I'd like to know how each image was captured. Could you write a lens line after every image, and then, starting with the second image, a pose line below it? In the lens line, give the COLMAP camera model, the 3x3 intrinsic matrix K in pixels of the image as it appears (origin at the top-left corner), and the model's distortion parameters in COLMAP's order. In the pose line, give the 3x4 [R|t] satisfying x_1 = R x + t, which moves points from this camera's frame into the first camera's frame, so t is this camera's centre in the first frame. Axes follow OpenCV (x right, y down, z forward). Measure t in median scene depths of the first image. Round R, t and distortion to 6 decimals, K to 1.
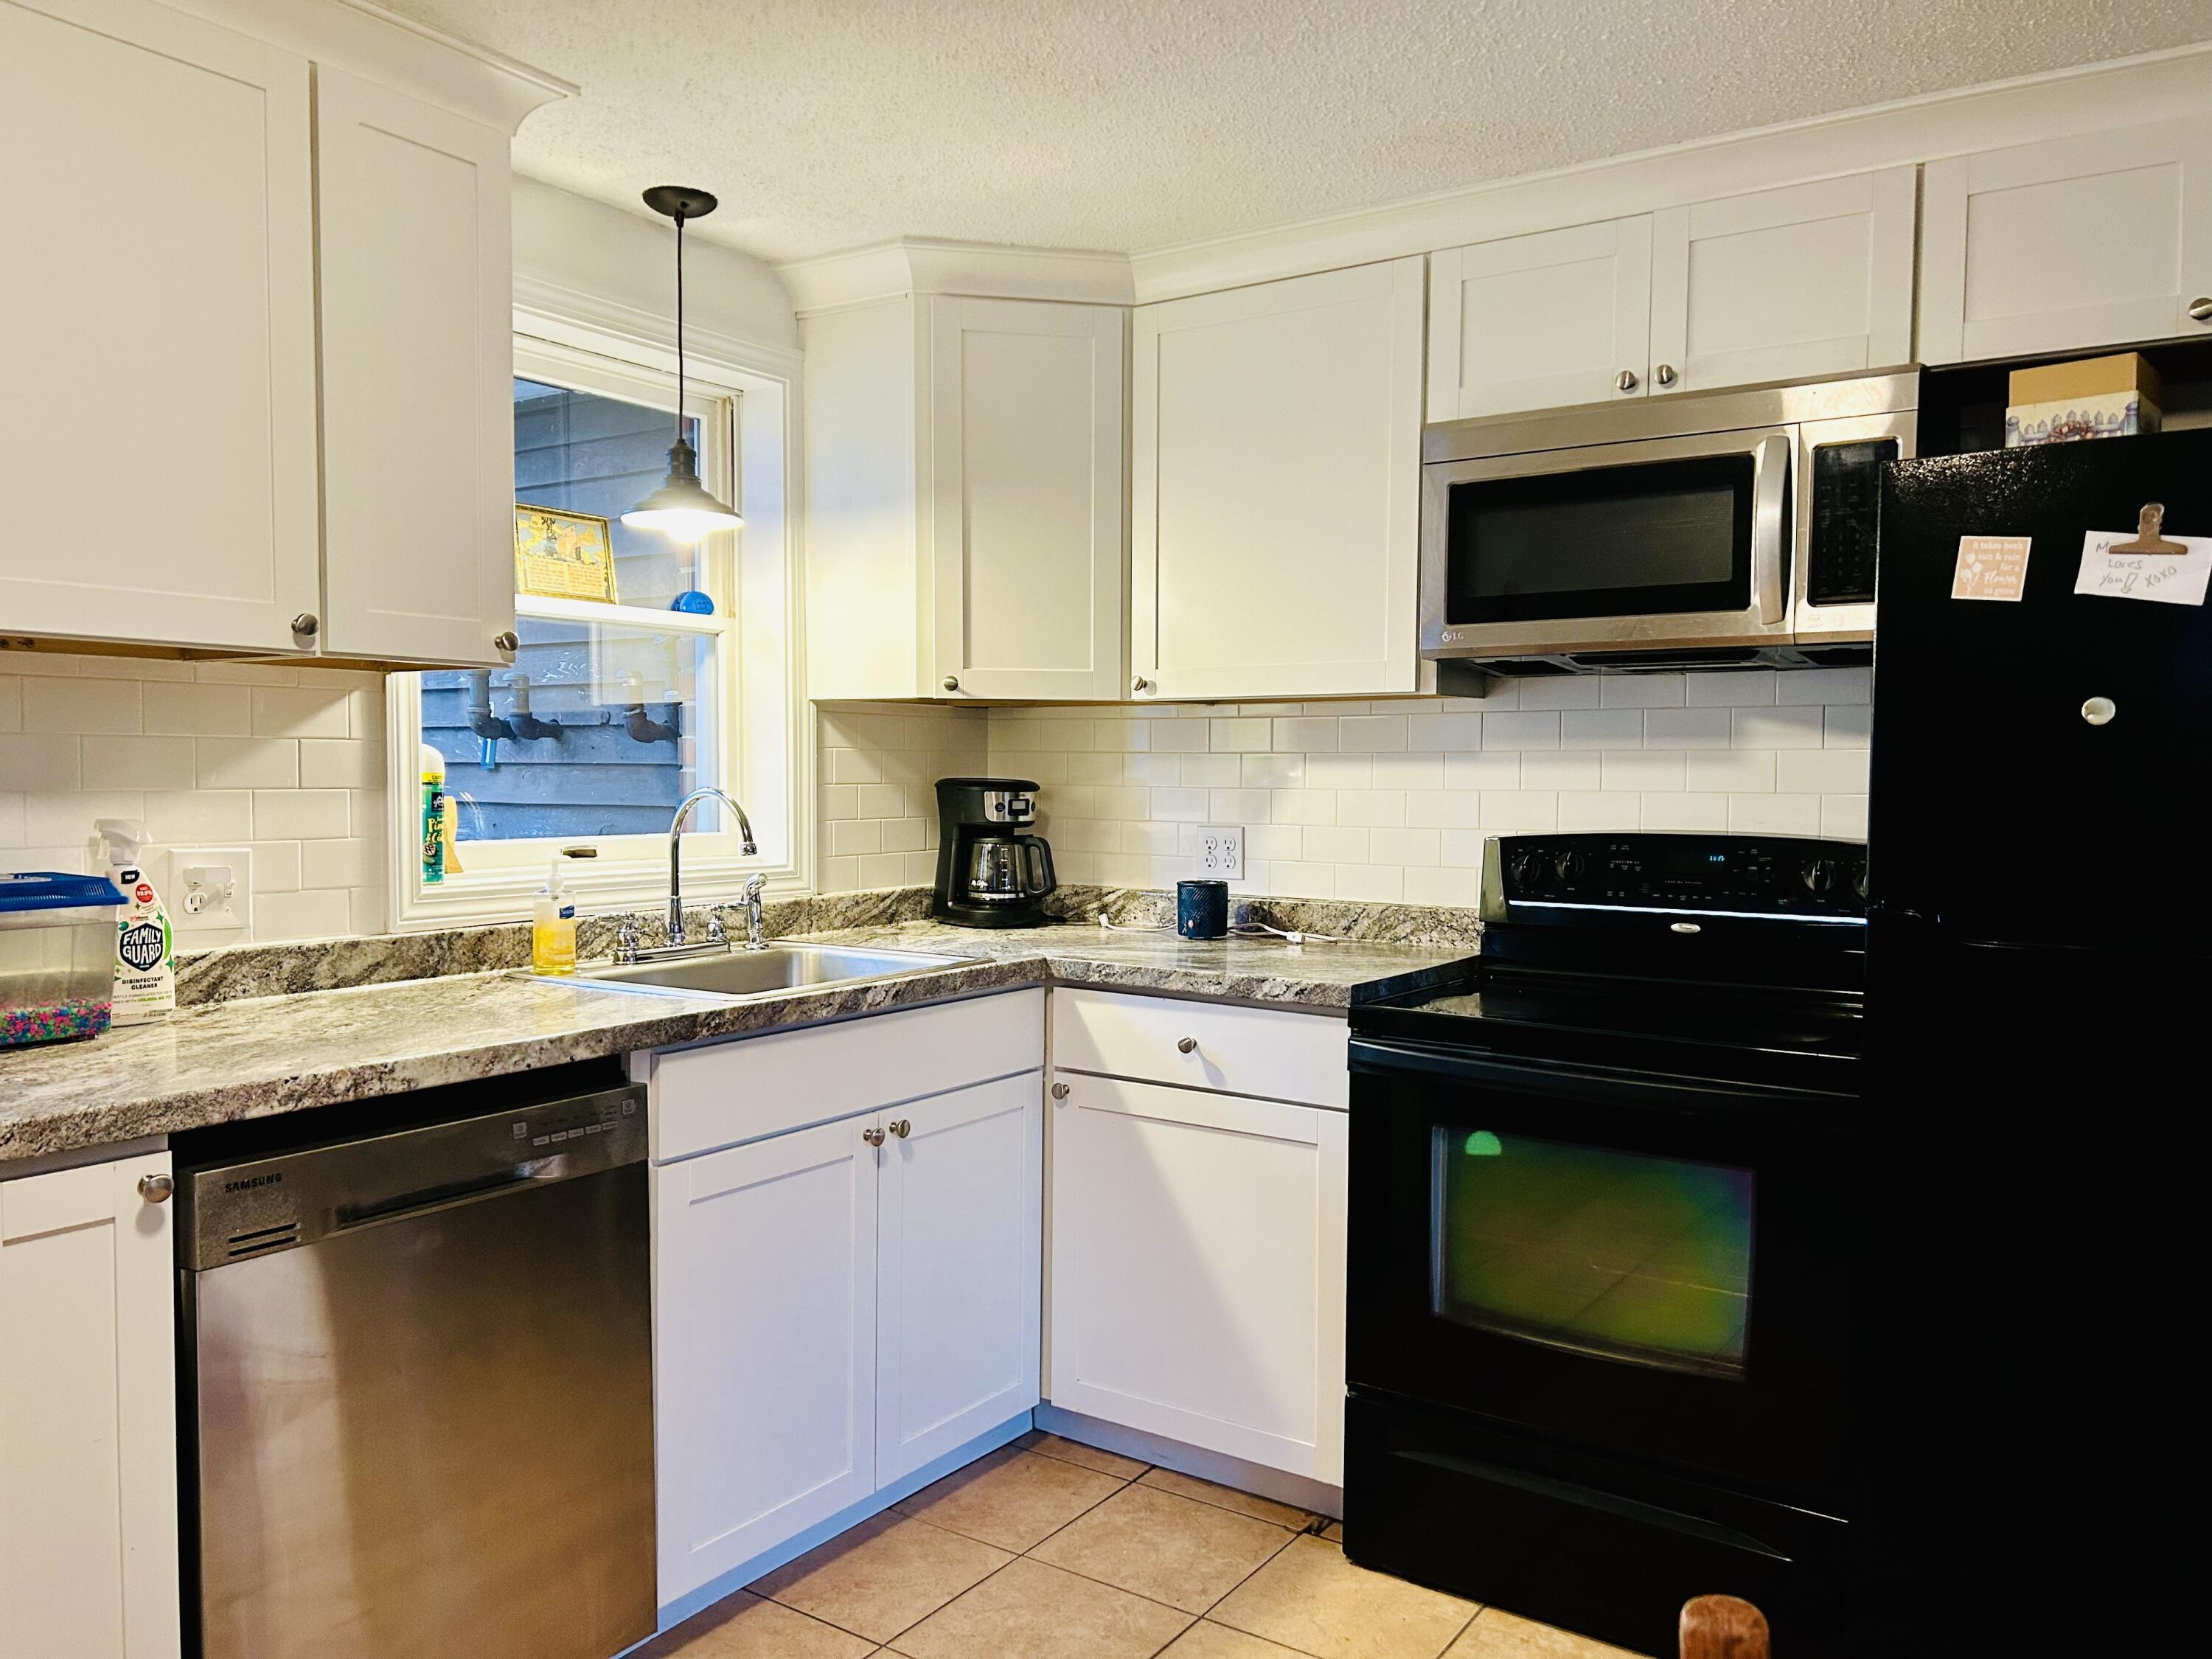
lens RADIAL K [[1645.3, 0, 1090.2], [0, 1645.3, 847.0], [0, 0, 1]] dist [0.053679, -0.056240]
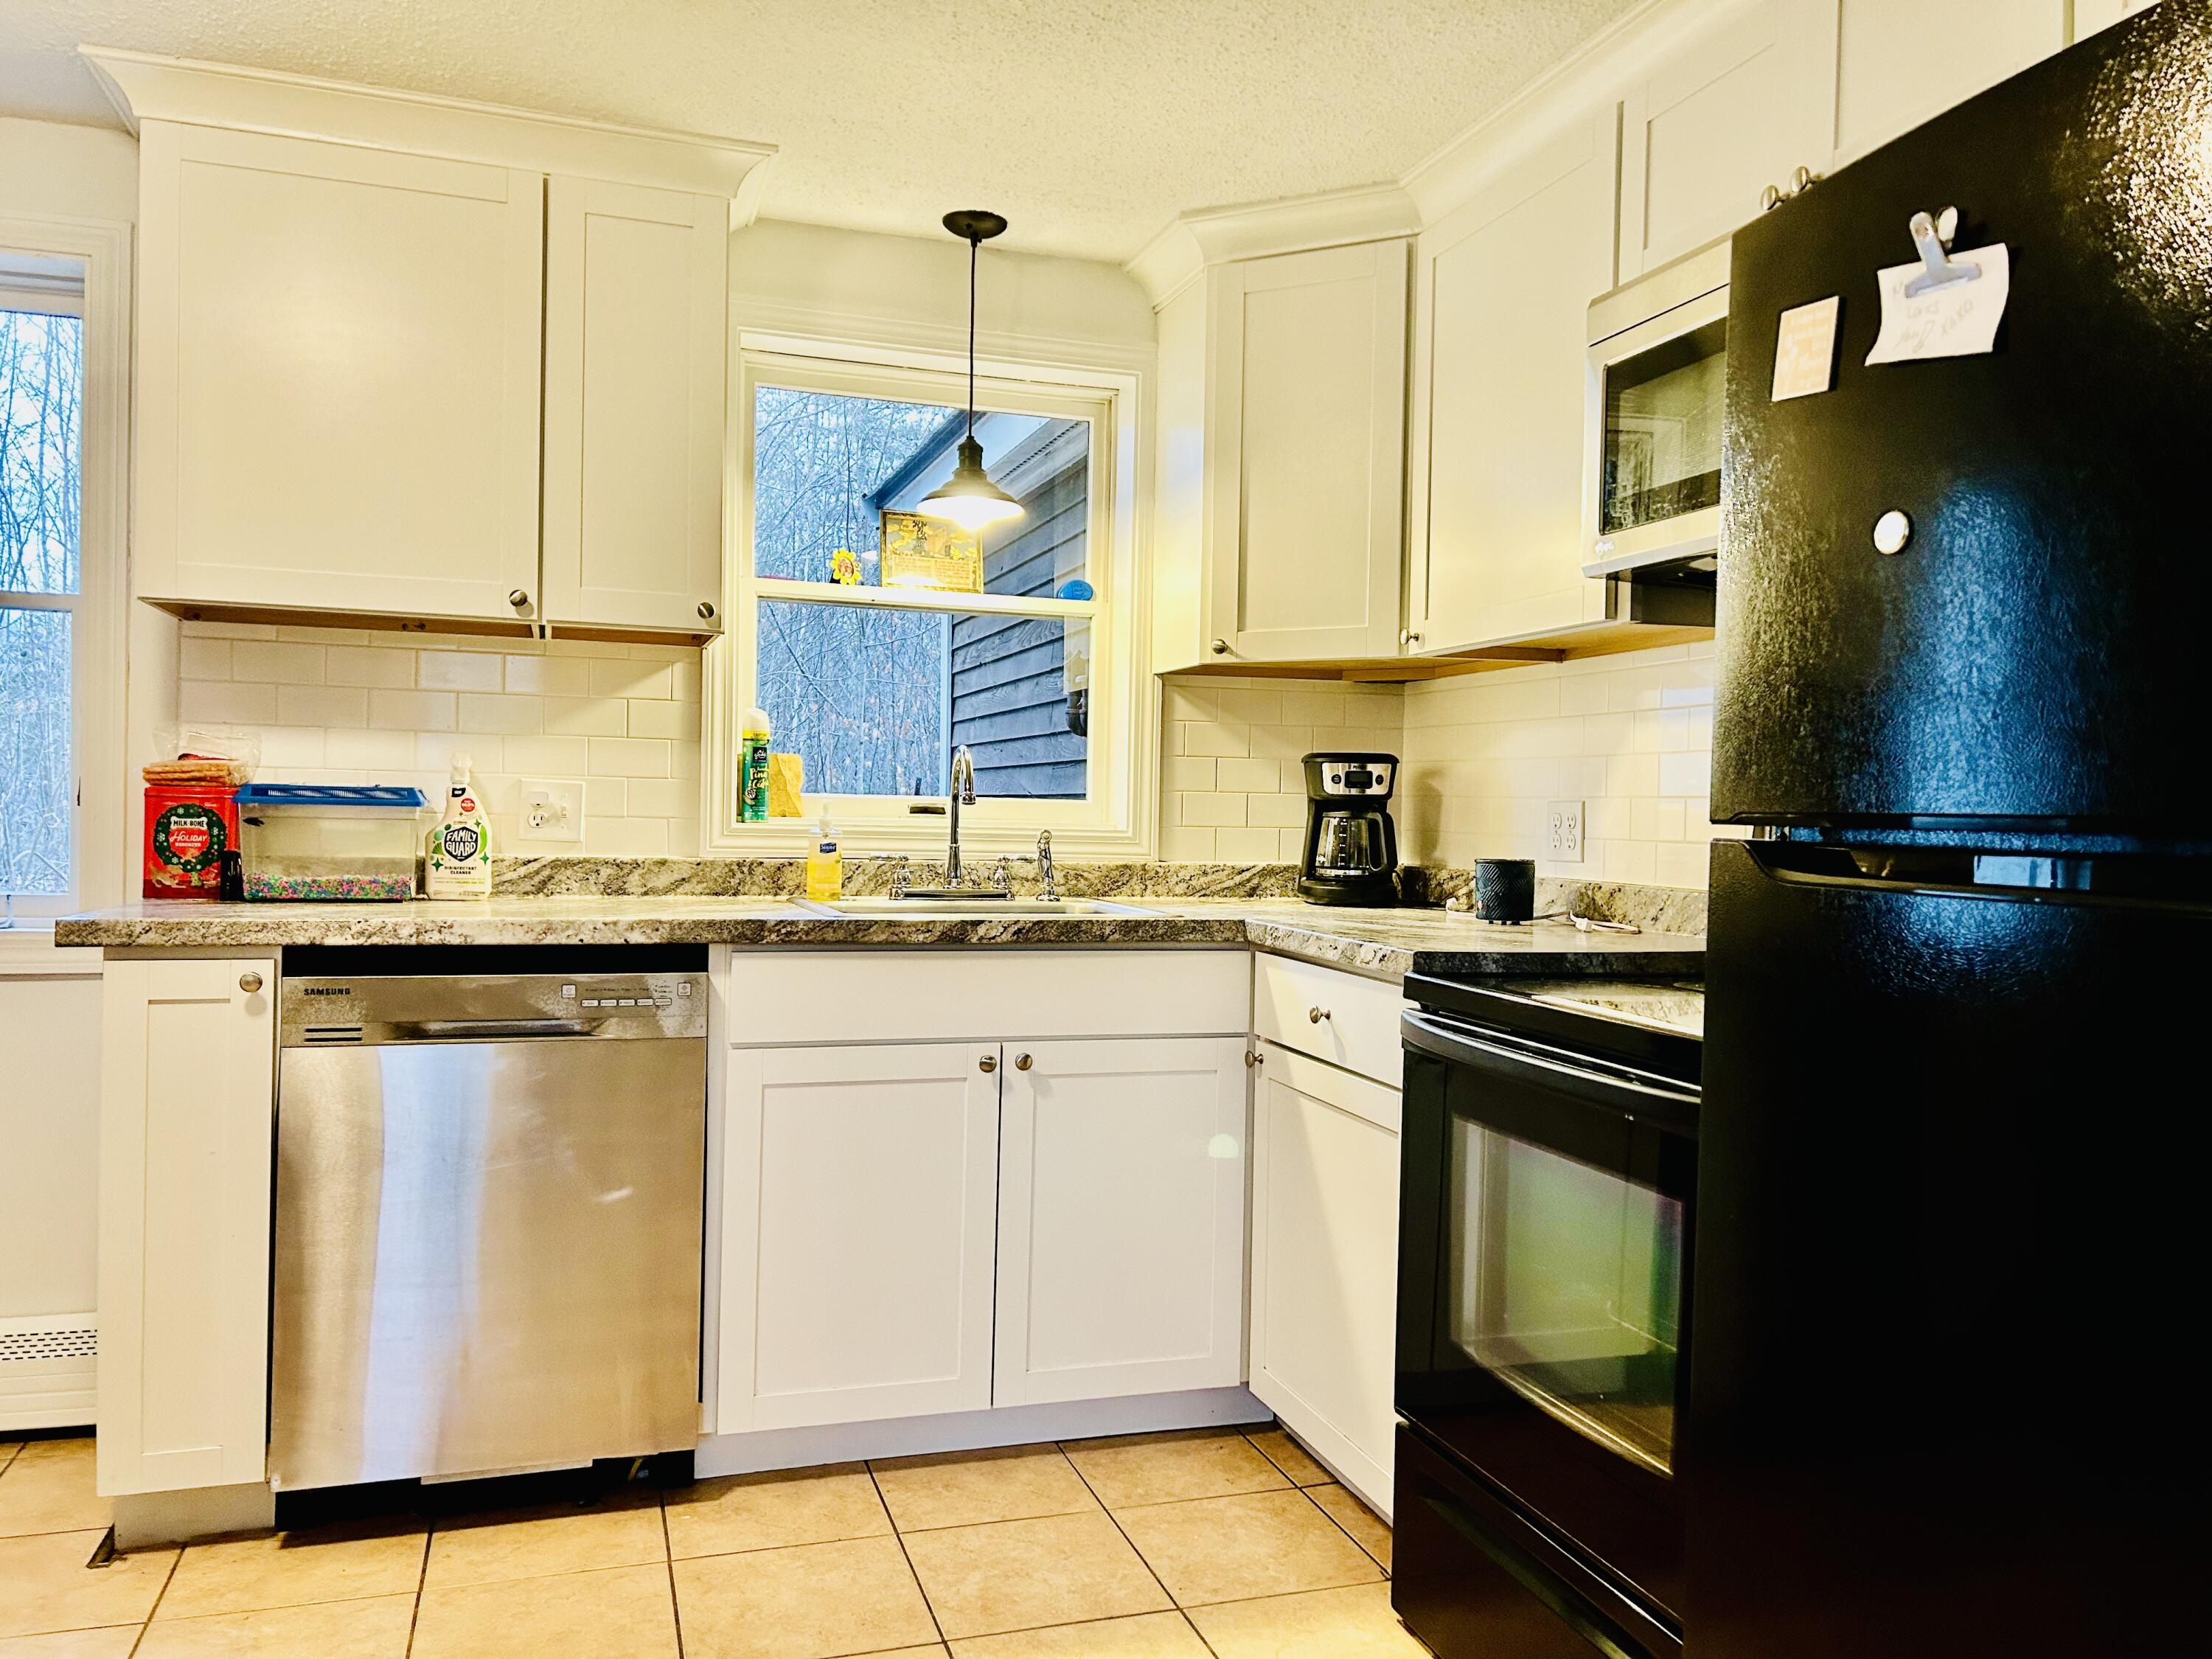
lens RADIAL K [[1645.3, 0, 1107.2], [0, 1645.3, 838.9], [0, 0, 1]] dist [0.053679, -0.056240]
pose [[0.790225, 0.021521, -0.612439, 0.554268], [-0.046668, 0.998594, -0.025124, 0.053171], [0.611037, 0.048435, 0.790119, 0.201613]]
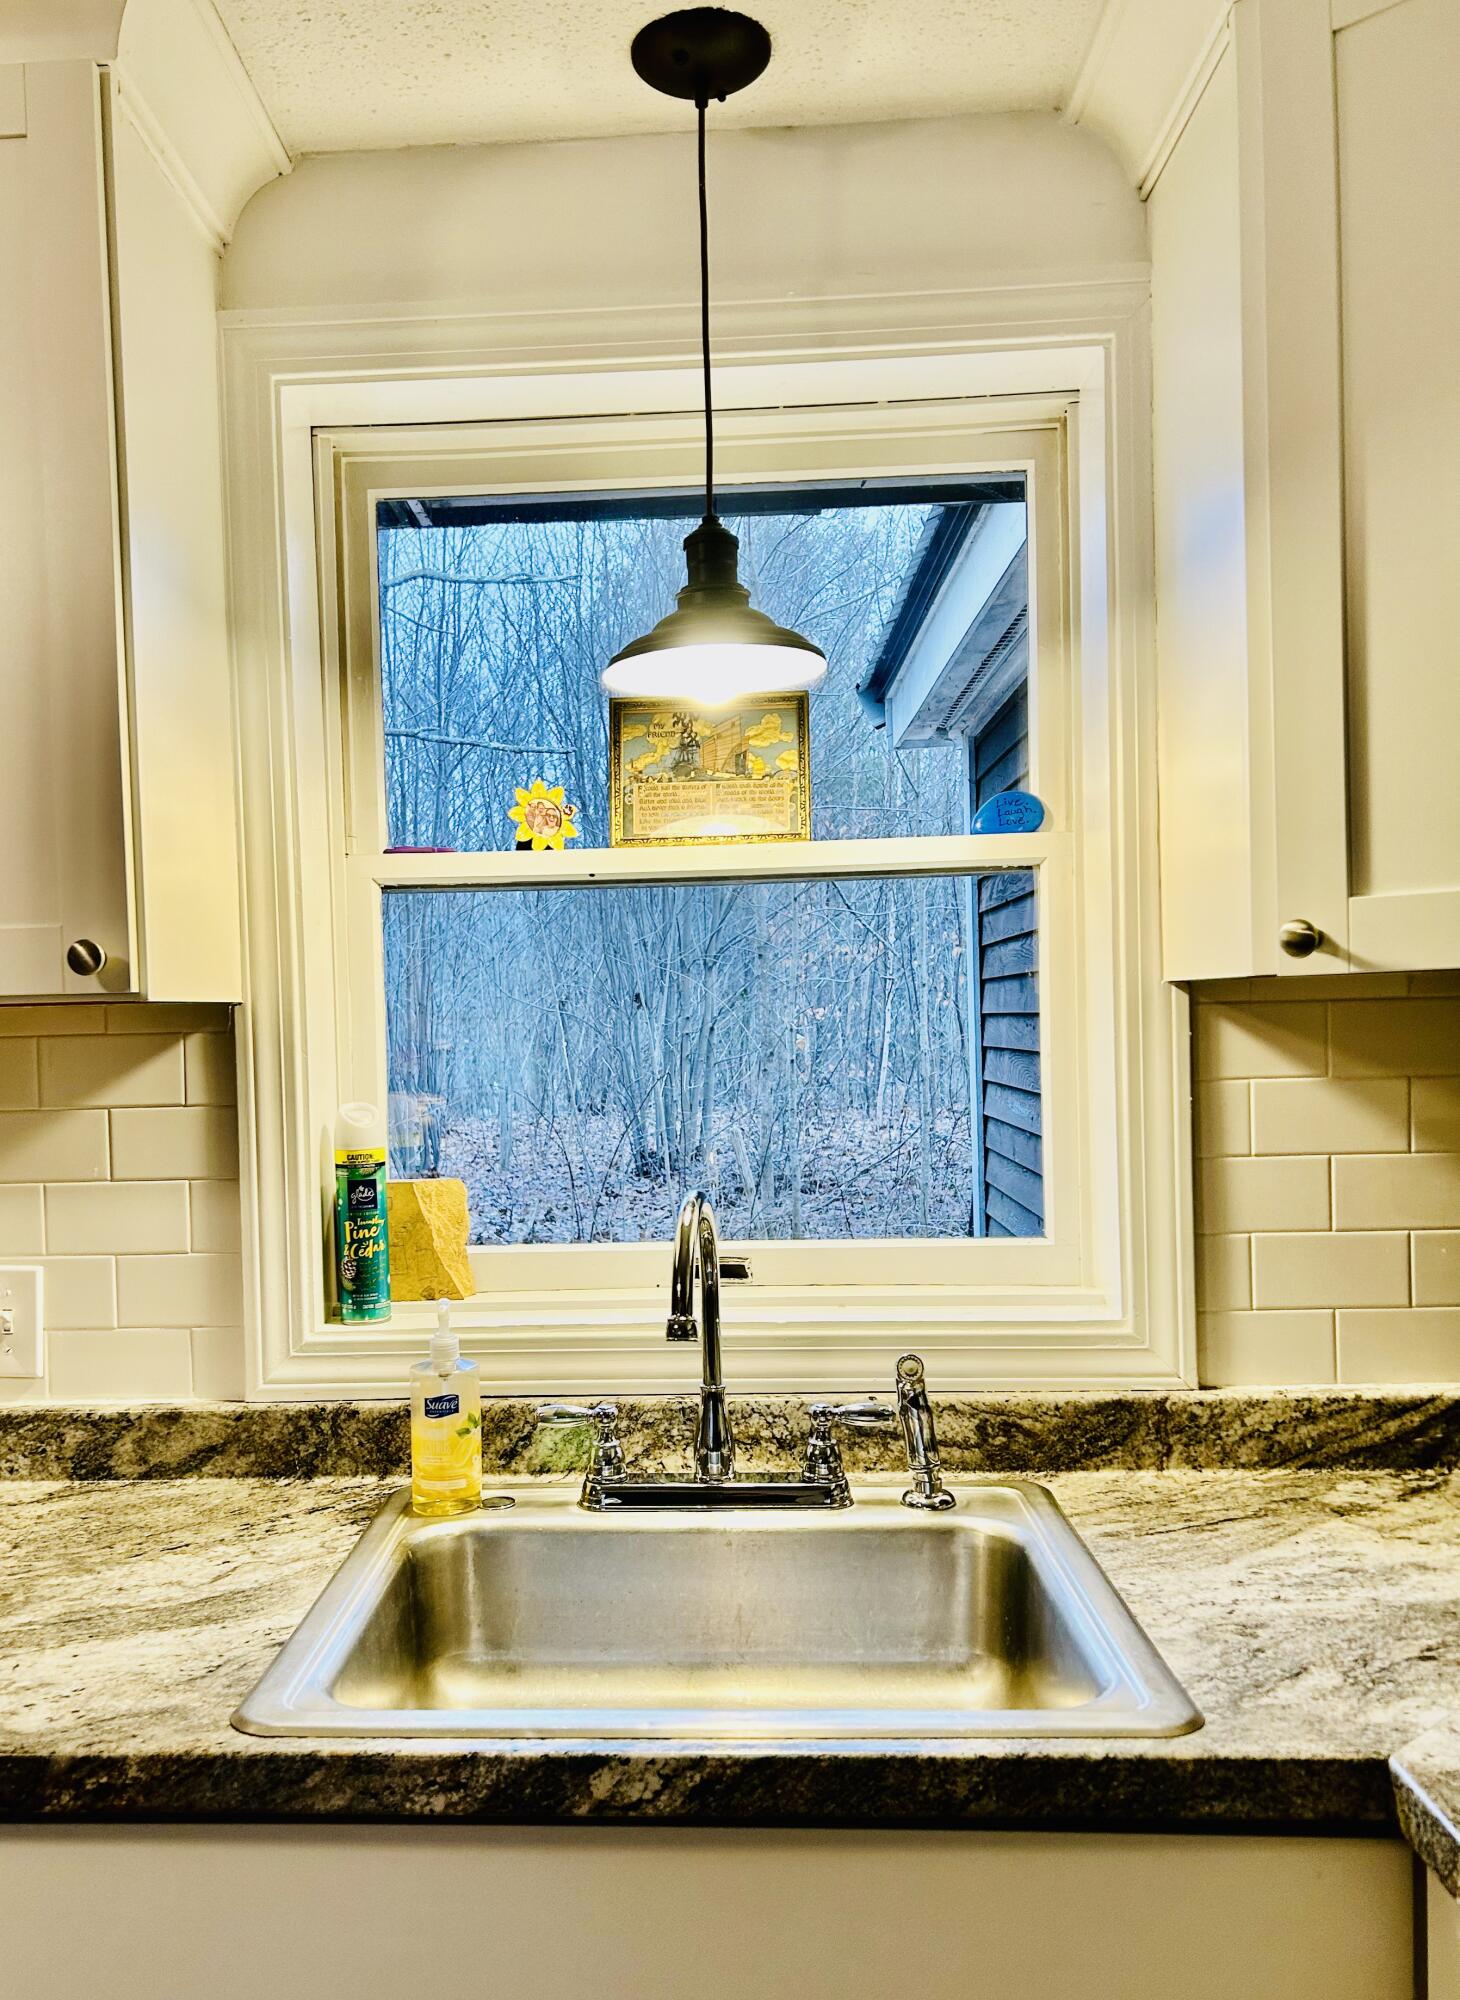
lens RADIAL K [[1628.3, 0, 628.0], [0, 1628.3, 1061.2], [0, 0, 1]] dist [0.034455, -0.005896]
pose [[0.507173, 0.000234, -0.861844, 0.198684], [-0.011398, 0.999914, -0.006436, -0.075995], [0.861769, 0.013088, 0.507132, 0.772390]]
